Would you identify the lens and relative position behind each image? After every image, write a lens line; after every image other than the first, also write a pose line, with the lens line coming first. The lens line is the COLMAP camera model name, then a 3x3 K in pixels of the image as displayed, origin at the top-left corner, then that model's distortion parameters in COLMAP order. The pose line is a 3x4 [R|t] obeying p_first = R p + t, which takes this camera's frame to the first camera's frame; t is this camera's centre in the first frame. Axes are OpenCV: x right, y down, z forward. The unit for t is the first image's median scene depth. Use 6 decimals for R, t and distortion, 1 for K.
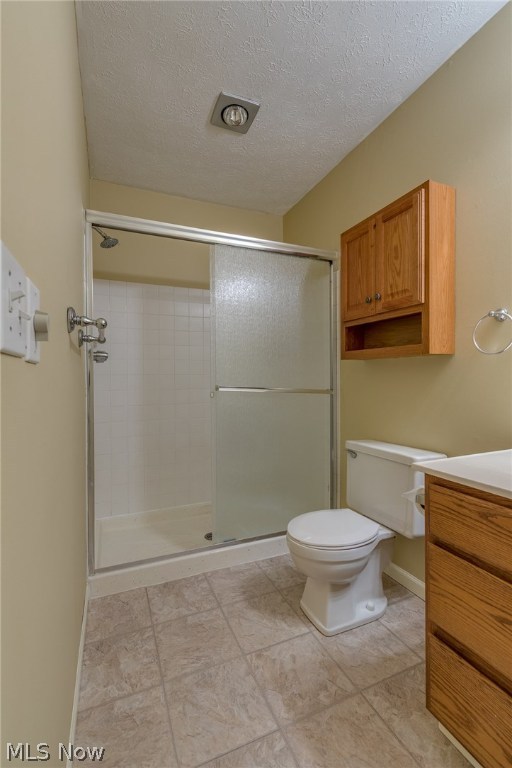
lens RADIAL K [[338.1, 0, 256.7], [0, 338.1, 382.4], [0, 0, 1]] dist [0.002273, 0.000337]
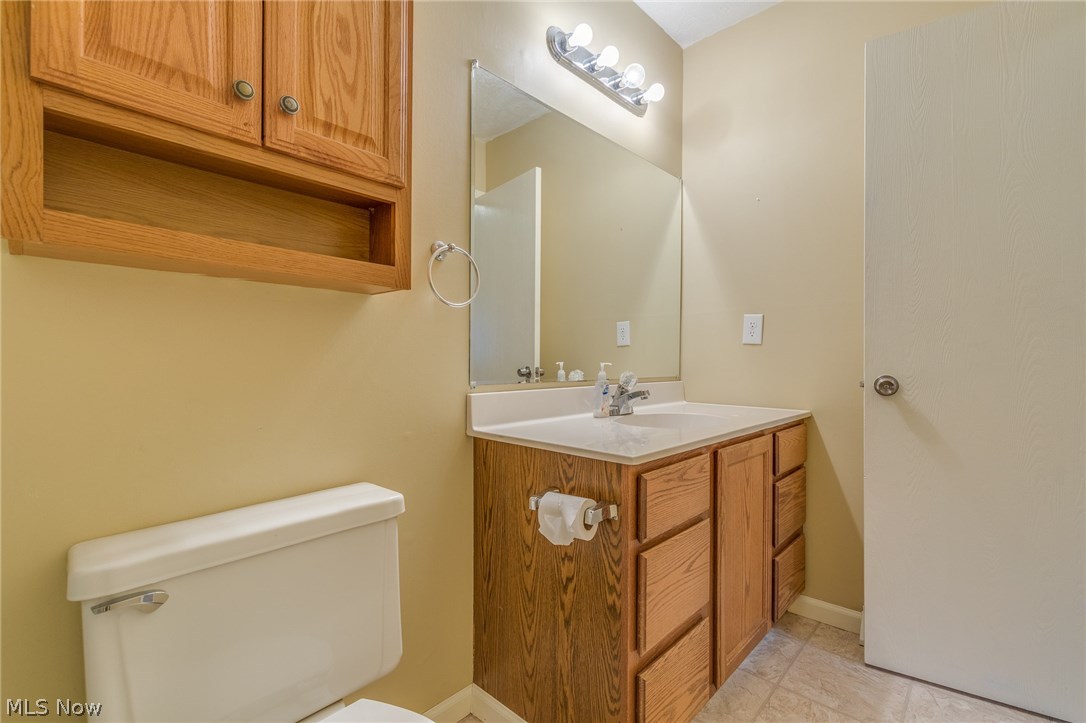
lens RADIAL K [[478.1, 0, 544.6], [0, 478.1, 361.4], [0, 0, 1]] dist [0.002273, 0.000337]
pose [[-0.398435, -0.001382, 0.917196, -0.238367], [0.011434, 0.999914, 0.006474, 0.023087], [-0.917125, 0.013067, -0.398385, 1.024249]]
